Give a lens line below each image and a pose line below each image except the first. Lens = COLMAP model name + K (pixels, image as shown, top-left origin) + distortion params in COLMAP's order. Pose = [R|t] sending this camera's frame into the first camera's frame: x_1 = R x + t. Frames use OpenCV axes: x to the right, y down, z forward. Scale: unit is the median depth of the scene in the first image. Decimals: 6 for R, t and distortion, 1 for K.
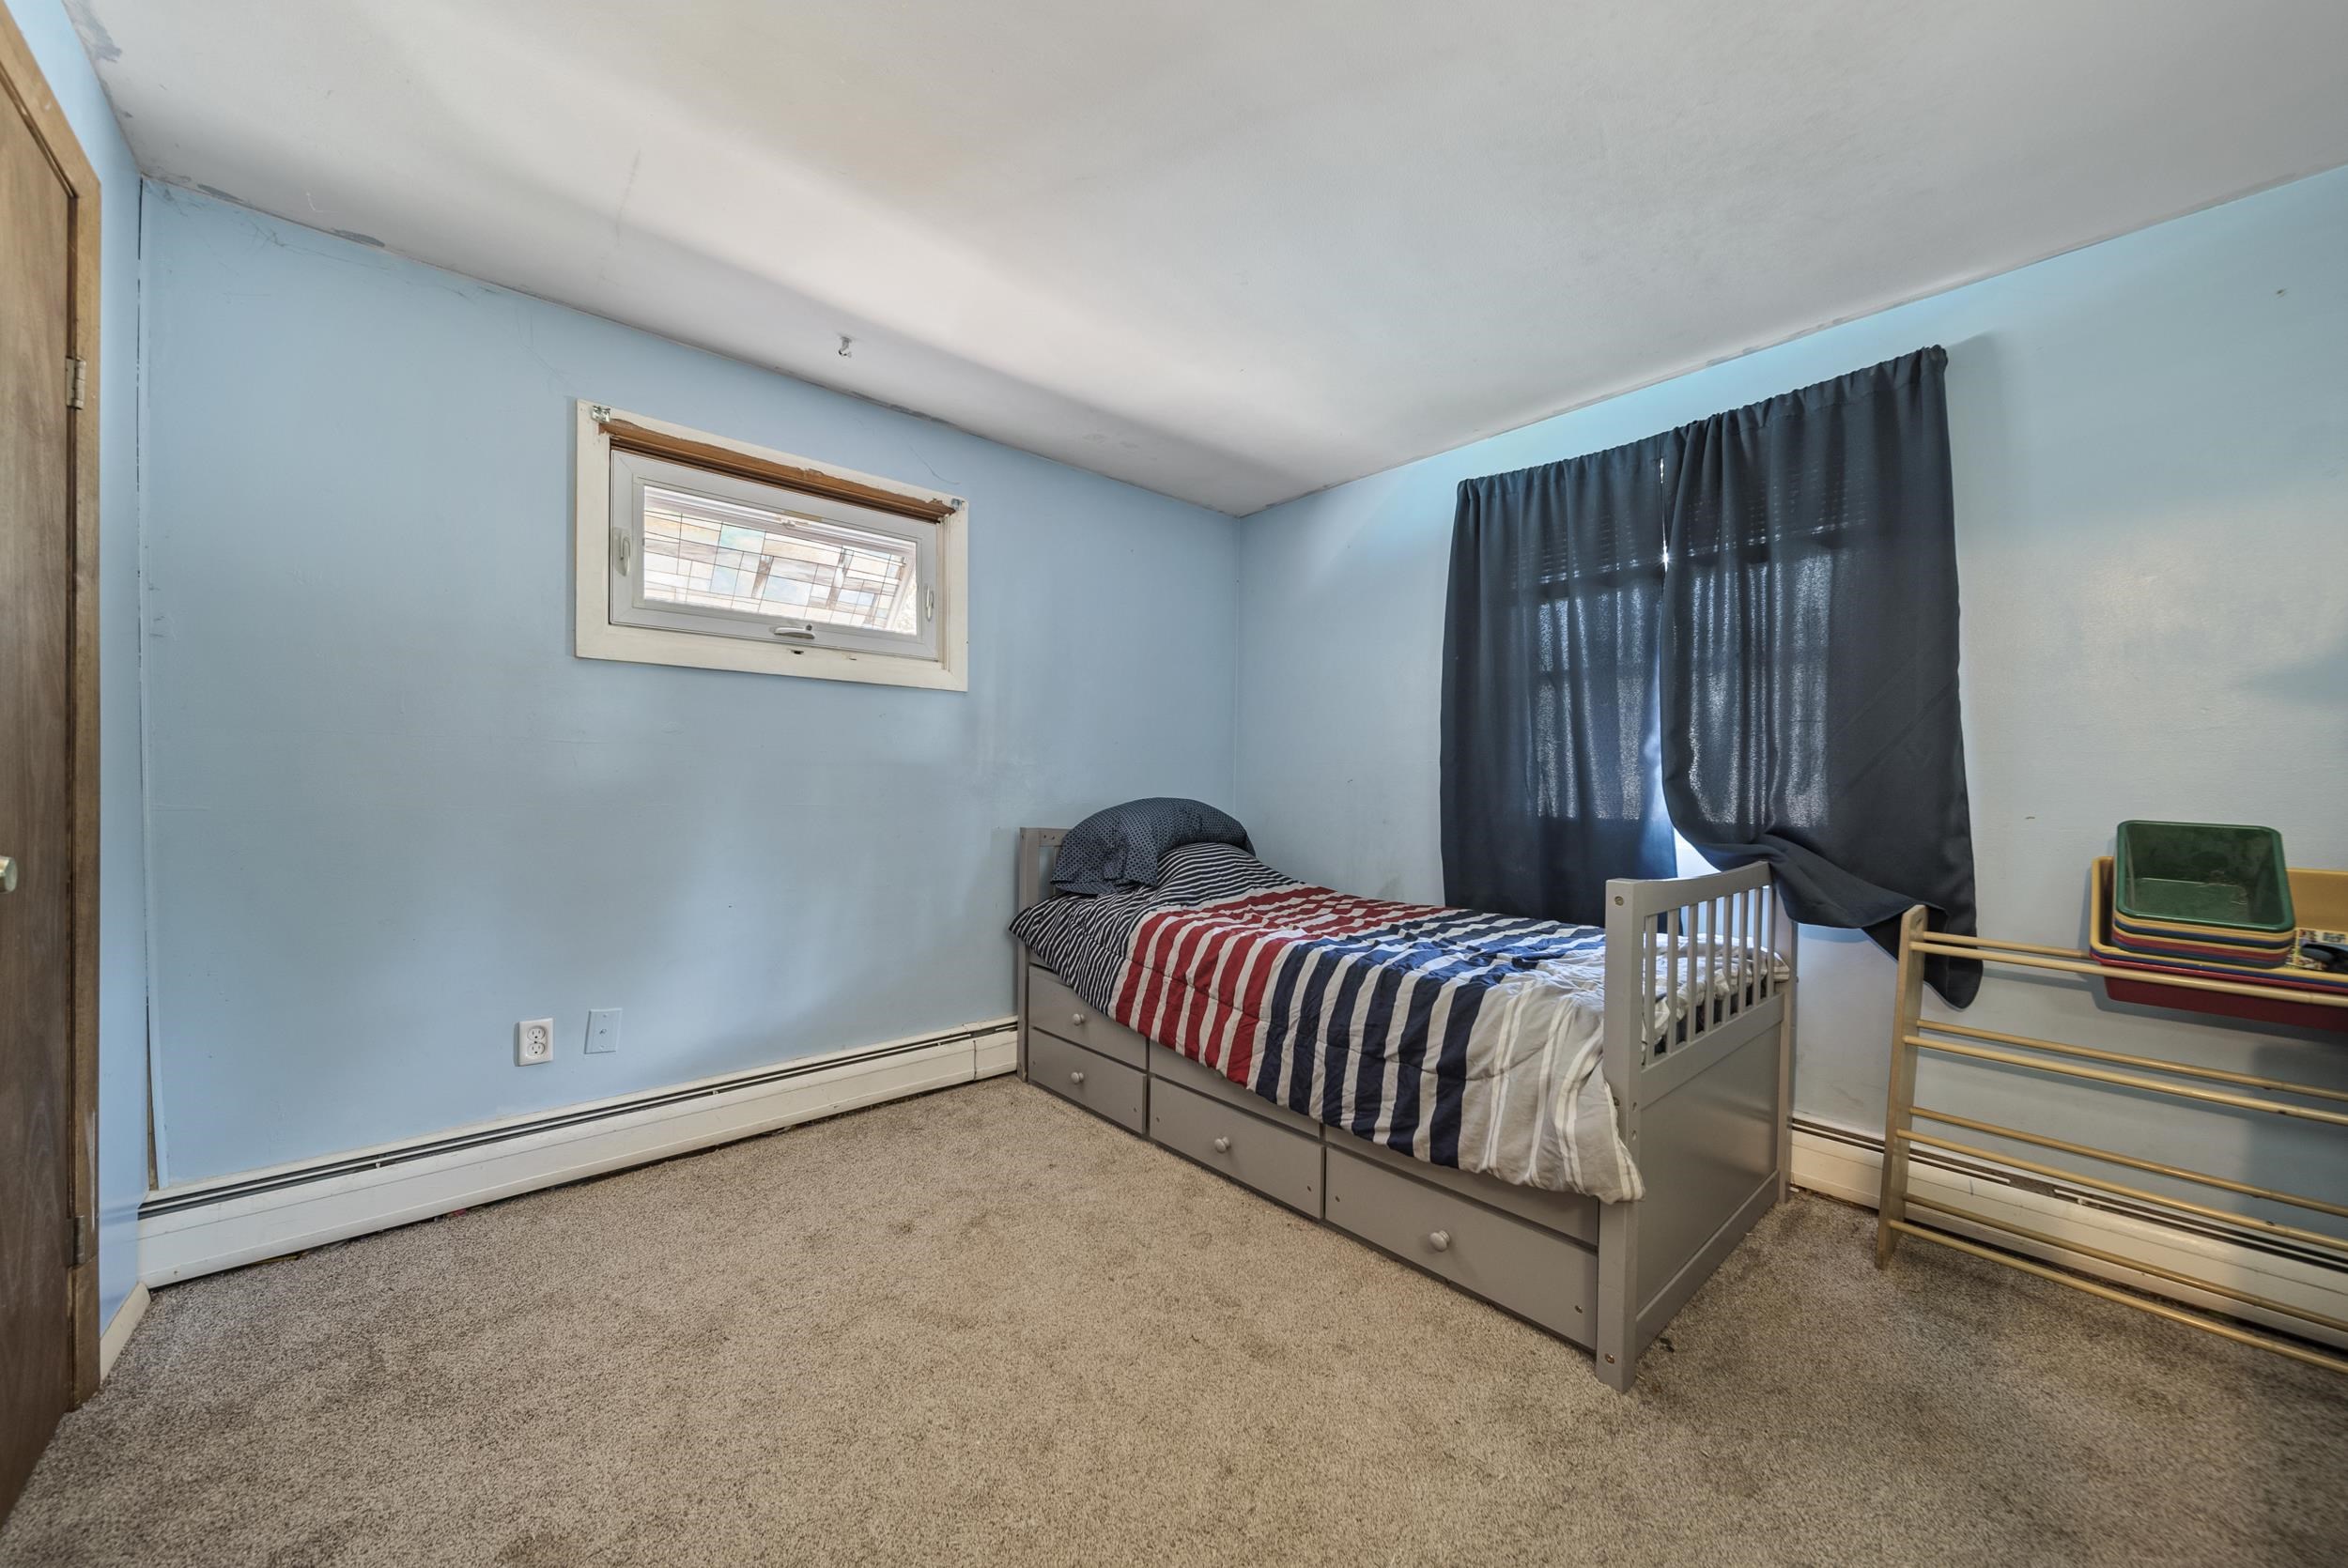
lens RADIAL K [[837.8, 0, 1168.3], [0, 837.8, 781.2], [0, 0, 1]] dist [-0.002016, -0.000992]
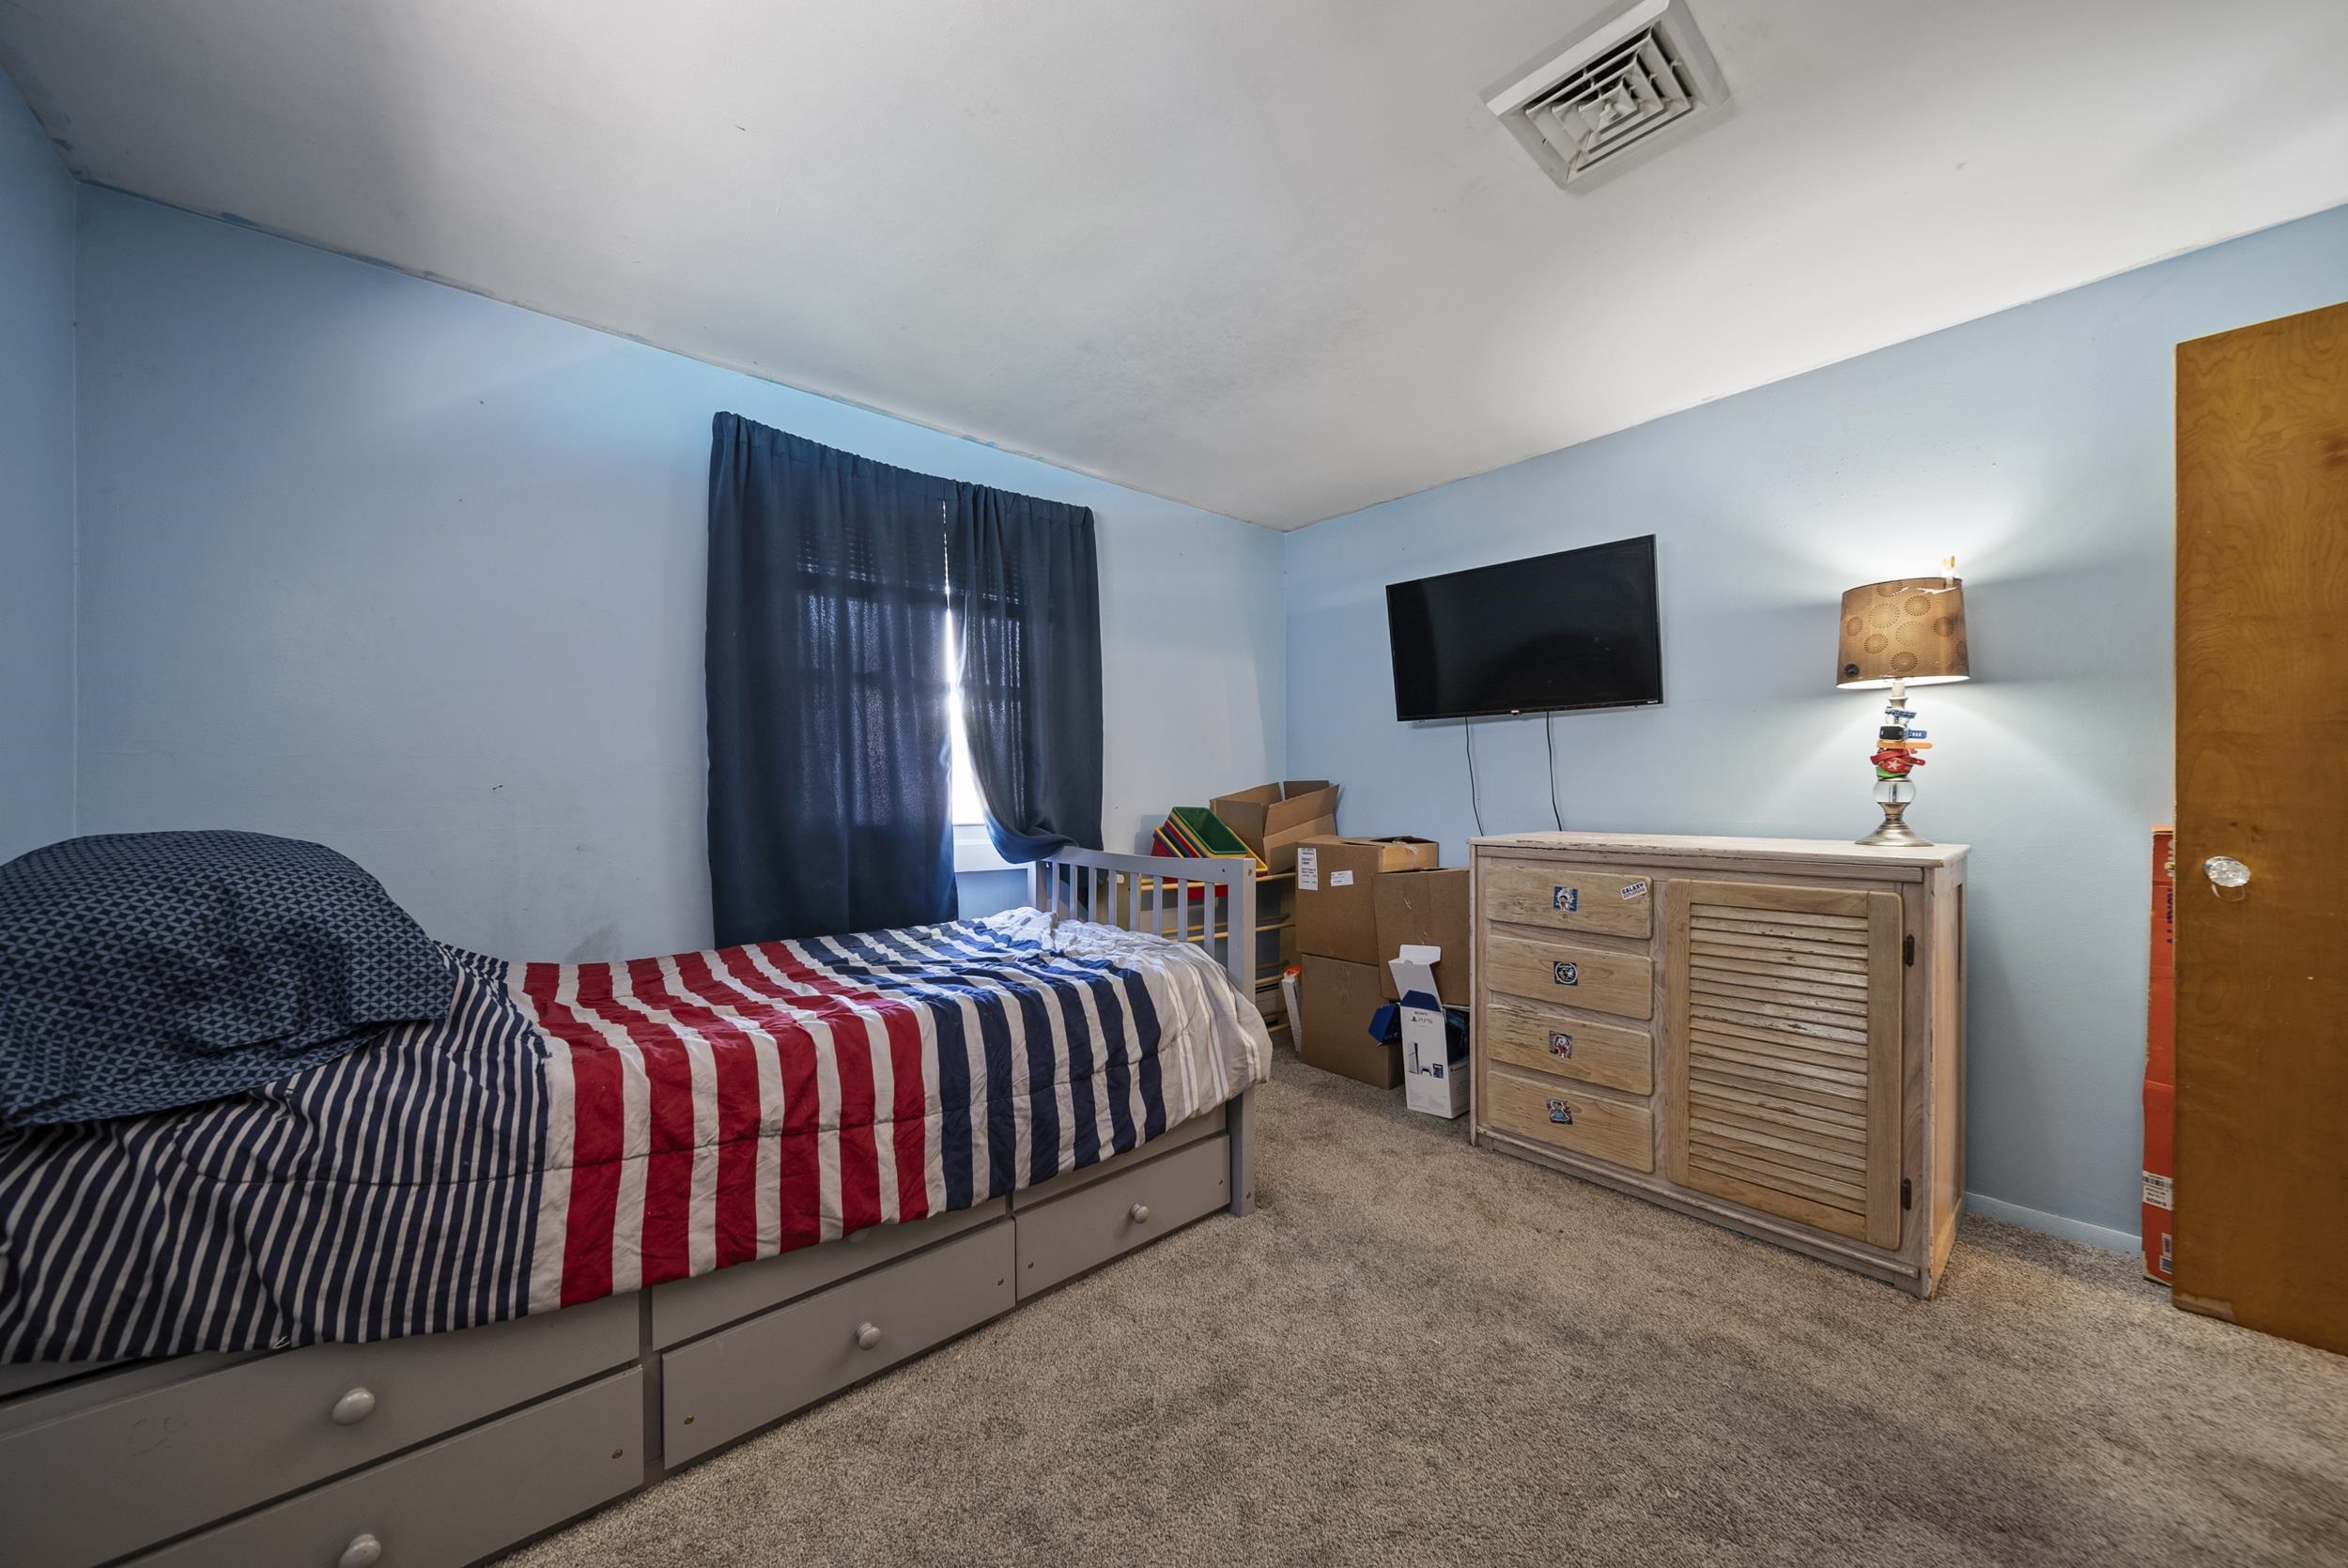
lens RADIAL K [[837.8, 0, 1169.1], [0, 837.8, 794.7], [0, 0, 1]] dist [-0.002016, -0.000992]
pose [[0.007433, -0.012632, 0.999893, -0.582241], [0.000358, 0.999920, 0.012629, -0.003918], [-0.999972, 0.000264, 0.007437, 0.741811]]
